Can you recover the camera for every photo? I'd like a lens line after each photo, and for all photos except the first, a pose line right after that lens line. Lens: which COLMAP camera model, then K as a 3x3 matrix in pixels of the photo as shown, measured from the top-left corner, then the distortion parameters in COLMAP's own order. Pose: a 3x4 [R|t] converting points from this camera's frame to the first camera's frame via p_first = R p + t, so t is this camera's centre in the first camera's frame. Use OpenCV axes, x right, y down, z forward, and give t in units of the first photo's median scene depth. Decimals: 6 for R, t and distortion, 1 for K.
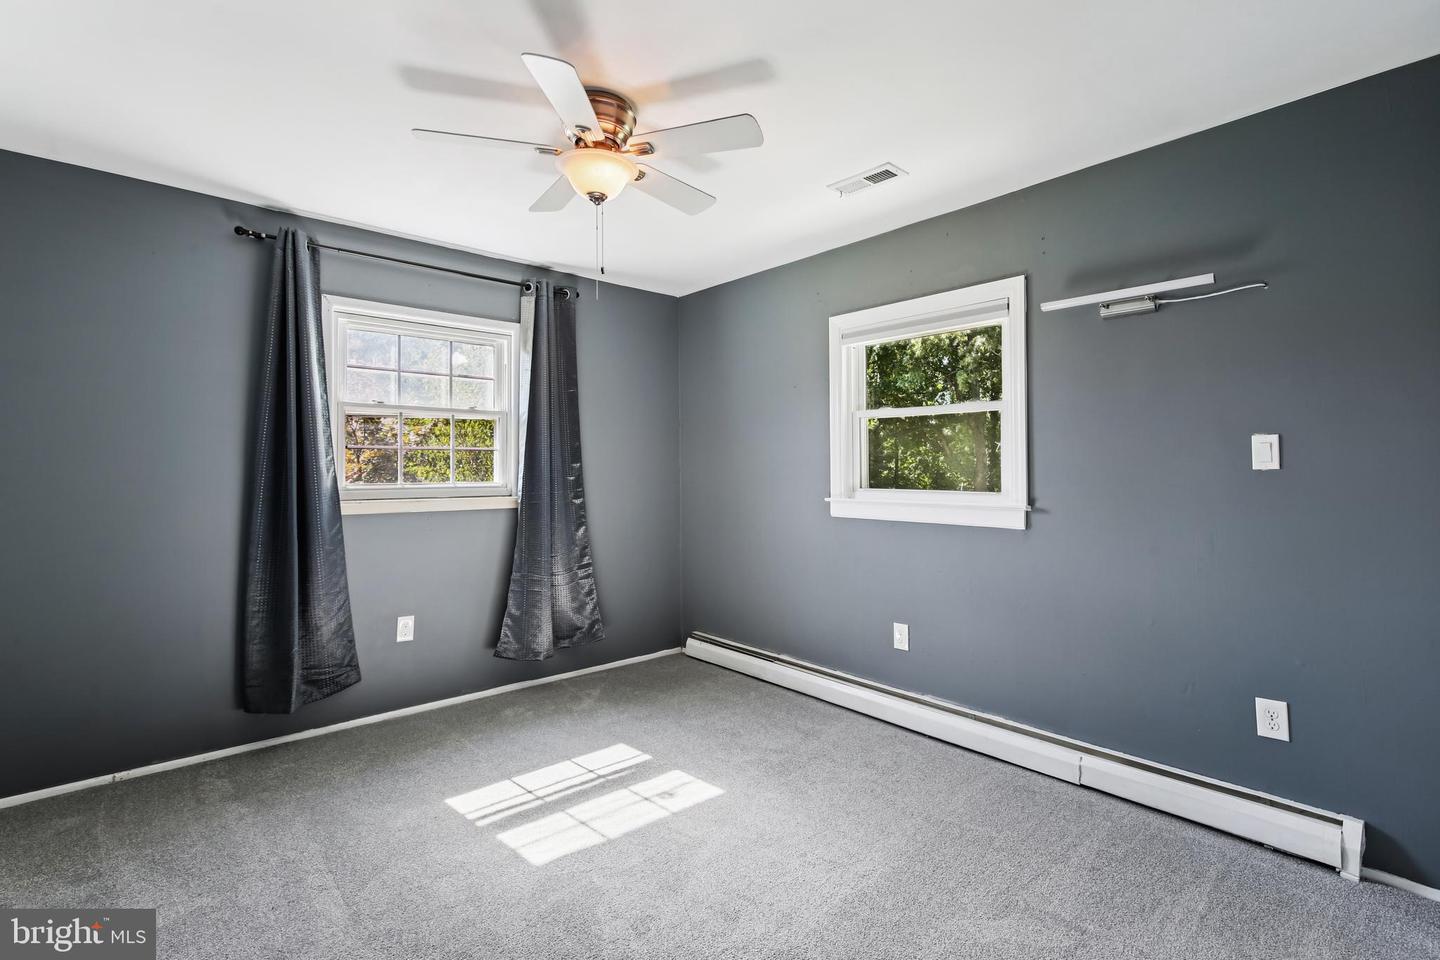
lens RADIAL K [[665.0, 0, 723.1], [0, 665.0, 459.7], [0, 0, 1]] dist [-0.000947, -0.000092]
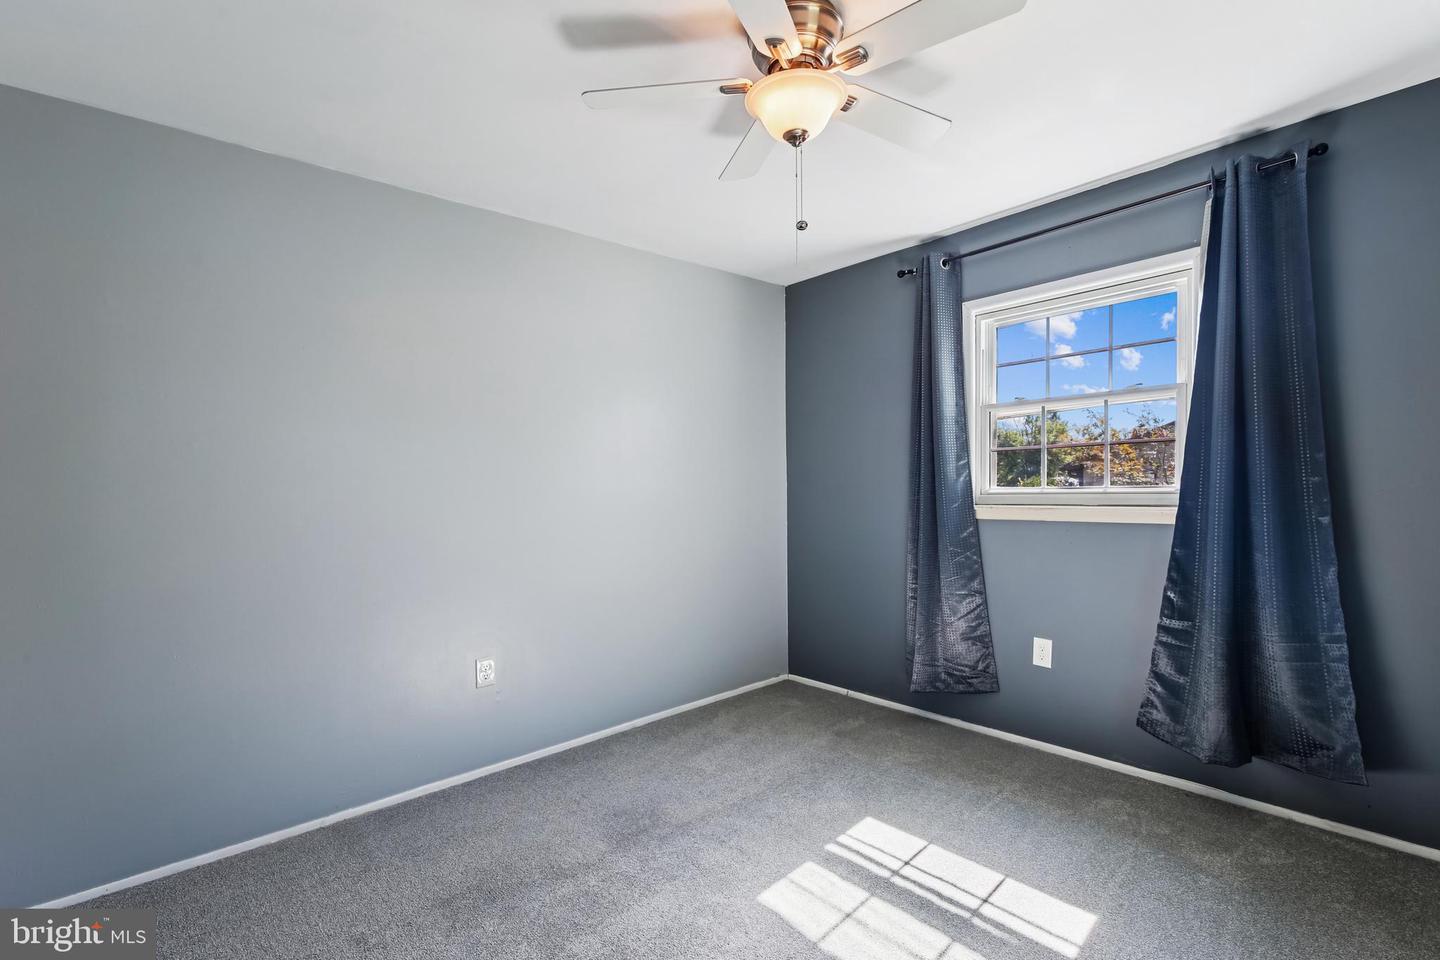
lens RADIAL K [[661.0, 0, 720.0], [0, 661.0, 480.0], [0, 0, 1]] dist [0.000379, 0.000172]
pose [[0.003082, -0.001790, -0.999994, 0.431616], [0.041318, 0.999145, -0.001661, 0.011156], [0.999141, -0.041312, 0.003153, 0.633199]]
